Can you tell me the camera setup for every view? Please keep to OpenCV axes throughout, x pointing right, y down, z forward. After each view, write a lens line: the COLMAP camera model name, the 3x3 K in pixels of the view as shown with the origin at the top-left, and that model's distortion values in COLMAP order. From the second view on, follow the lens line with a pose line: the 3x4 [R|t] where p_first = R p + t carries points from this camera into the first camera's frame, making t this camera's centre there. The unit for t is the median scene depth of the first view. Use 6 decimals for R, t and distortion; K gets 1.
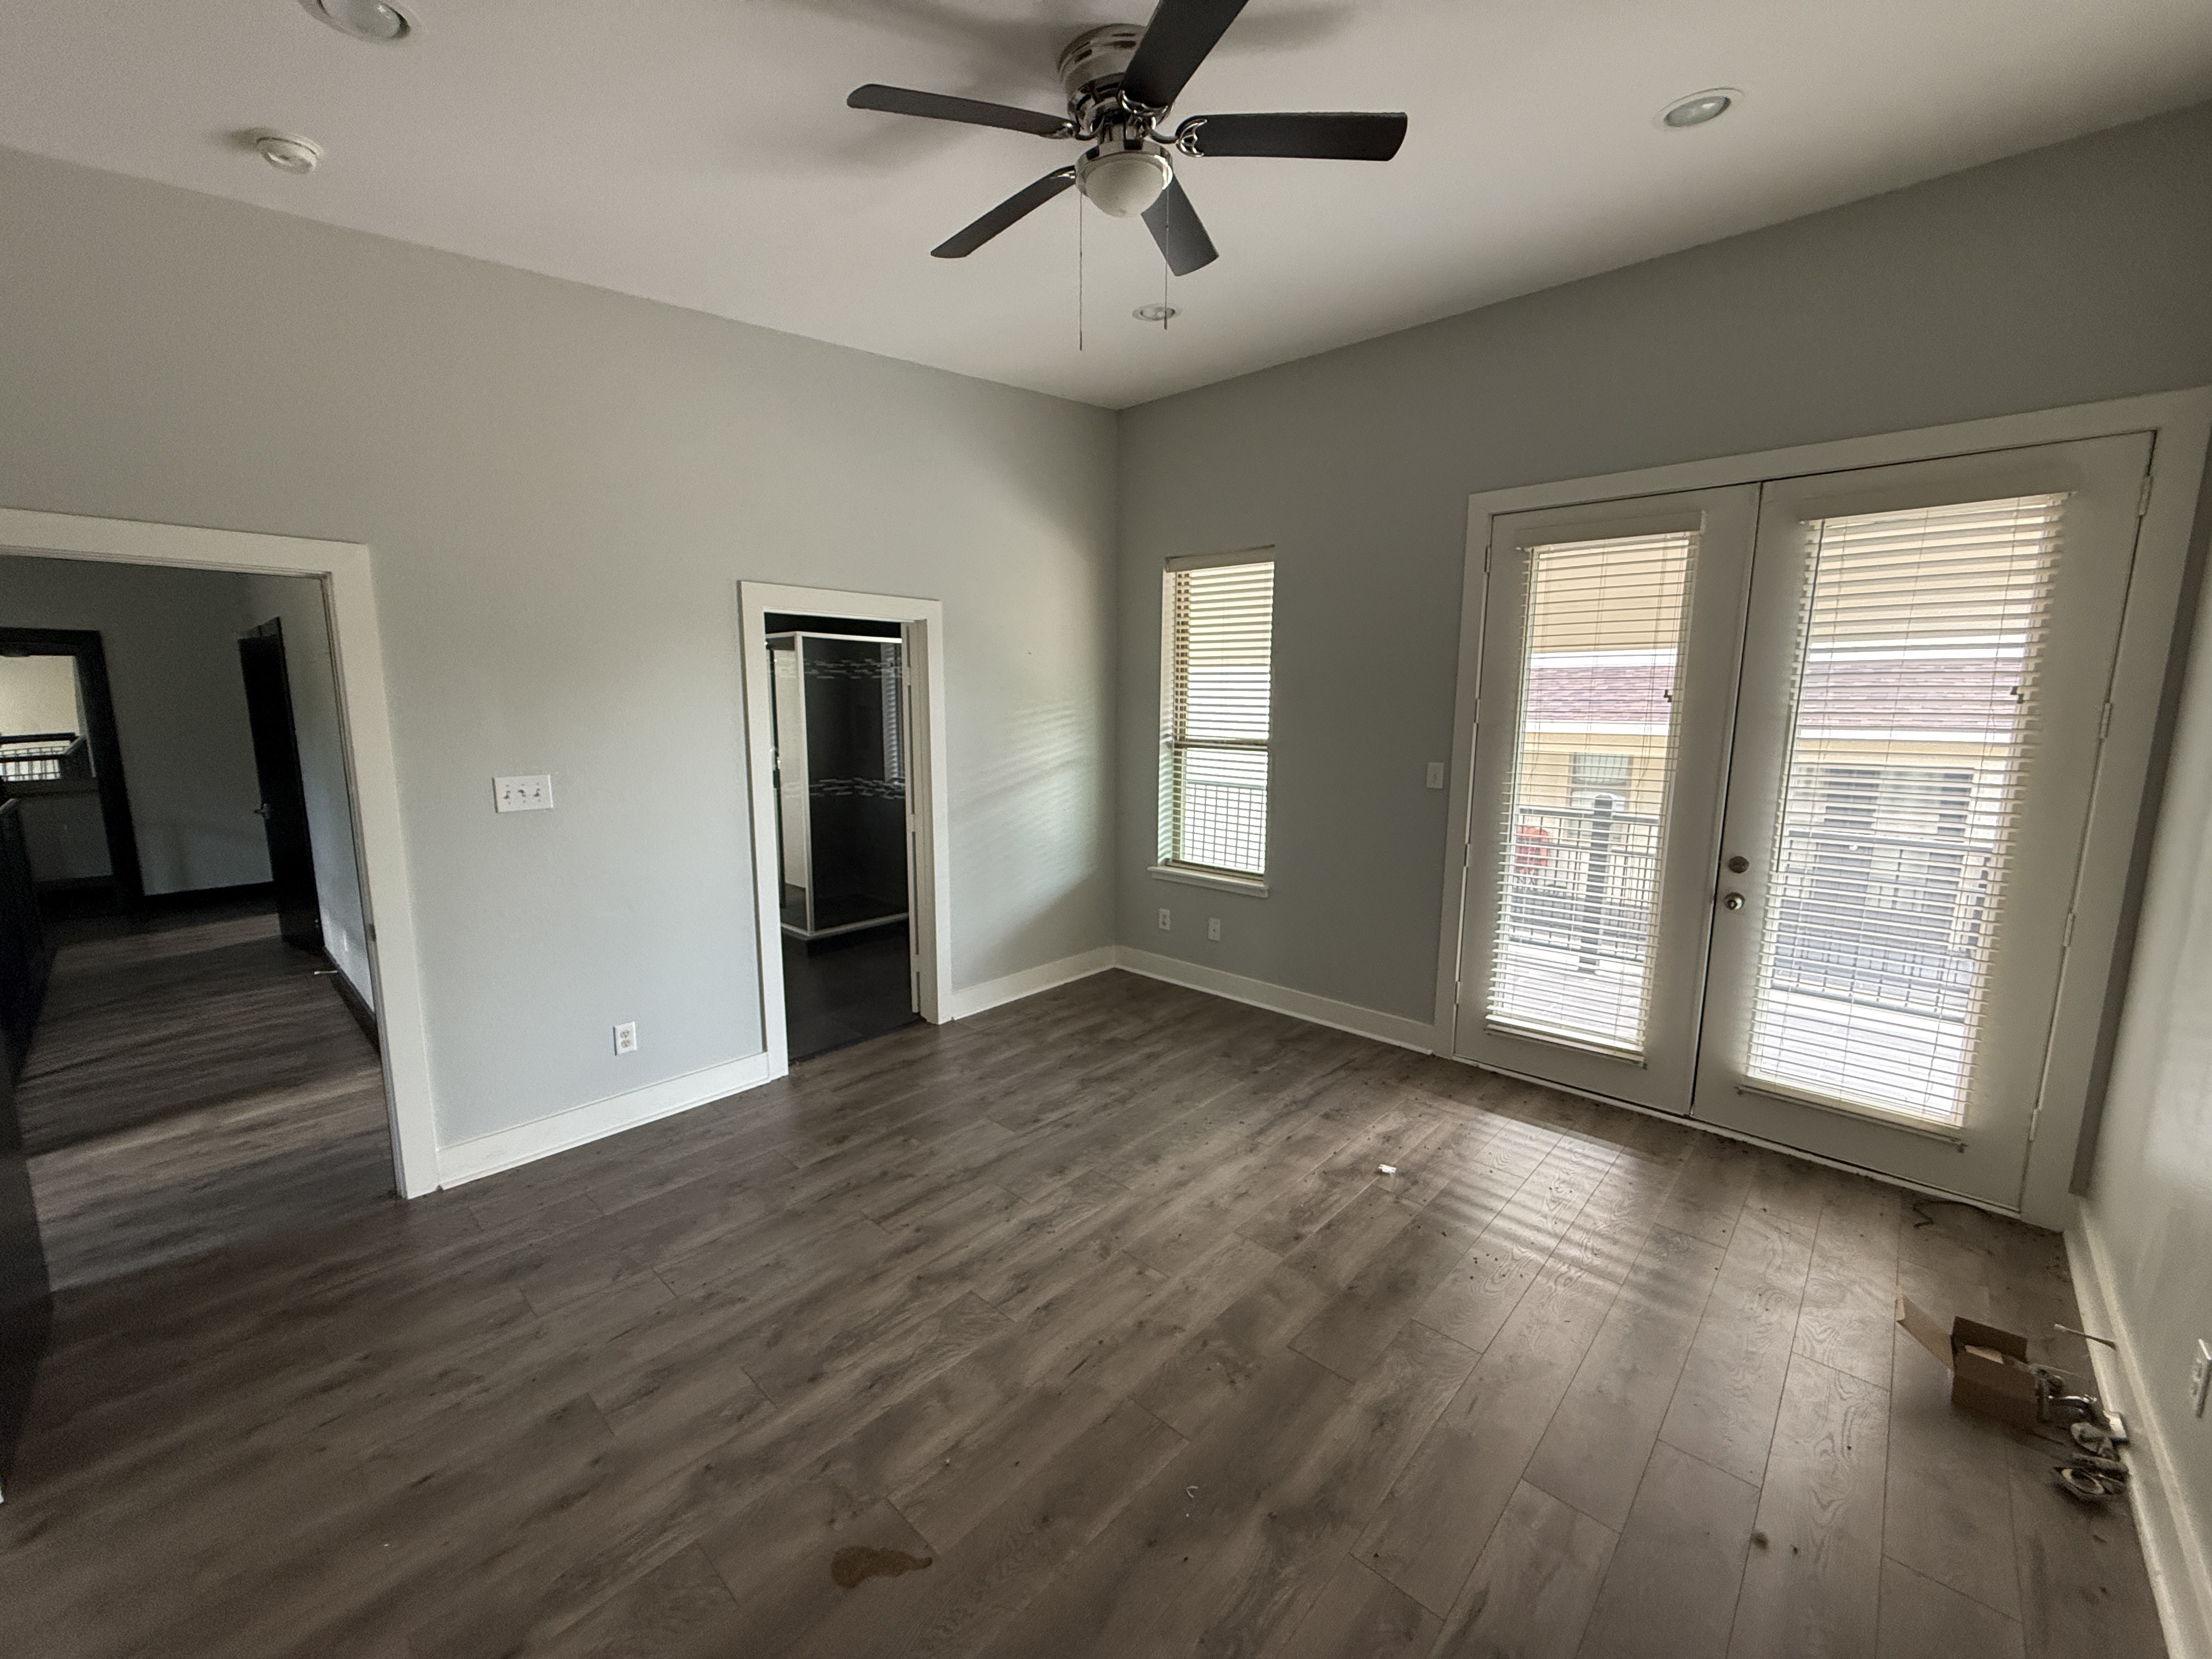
lens RADIAL K [[877.1, 0, 1096.5], [0, 877.1, 835.0], [0, 0, 1]] dist [0.000046, 0.000838]
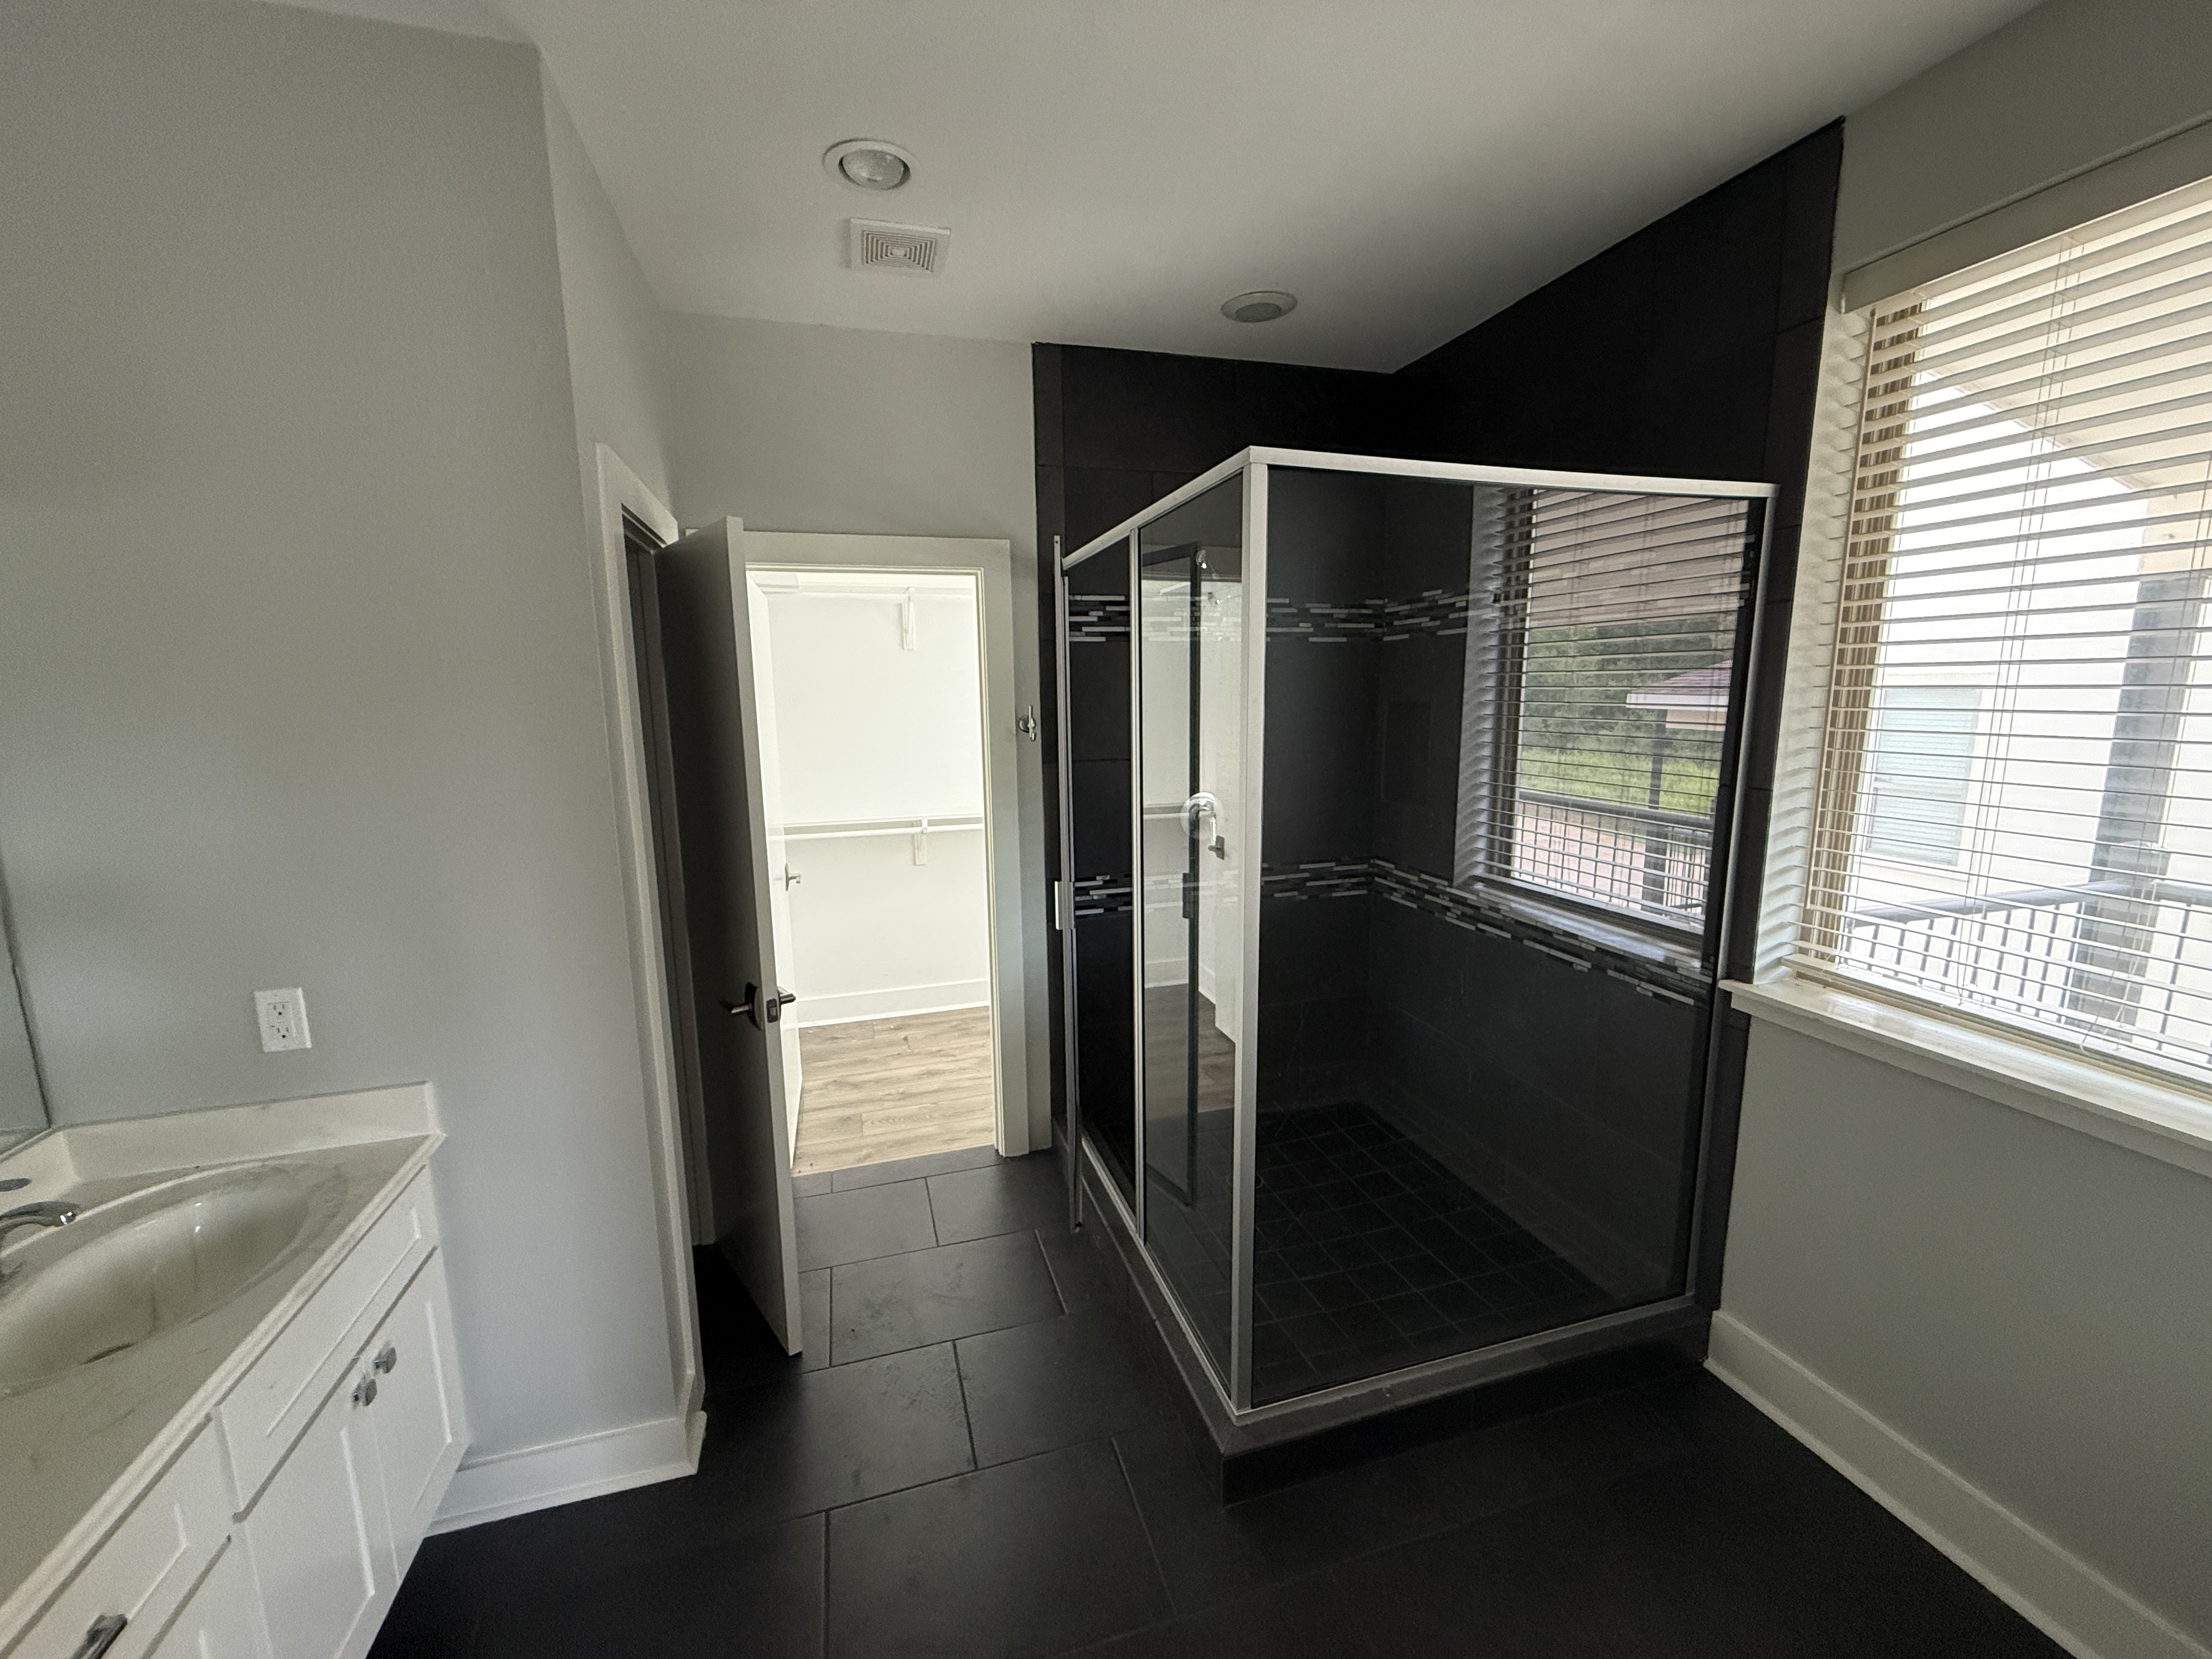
lens RADIAL K [[877.1, 0, 1095.0], [0, 877.1, 827.2], [0, 0, 1]] dist [0.000046, 0.000838]
pose [[0.857783, 0.062859, -0.510154, -0.483919], [-0.060491, 0.997942, 0.021252, -0.236018], [0.510440, 0.012630, 0.859820, 1.525798]]
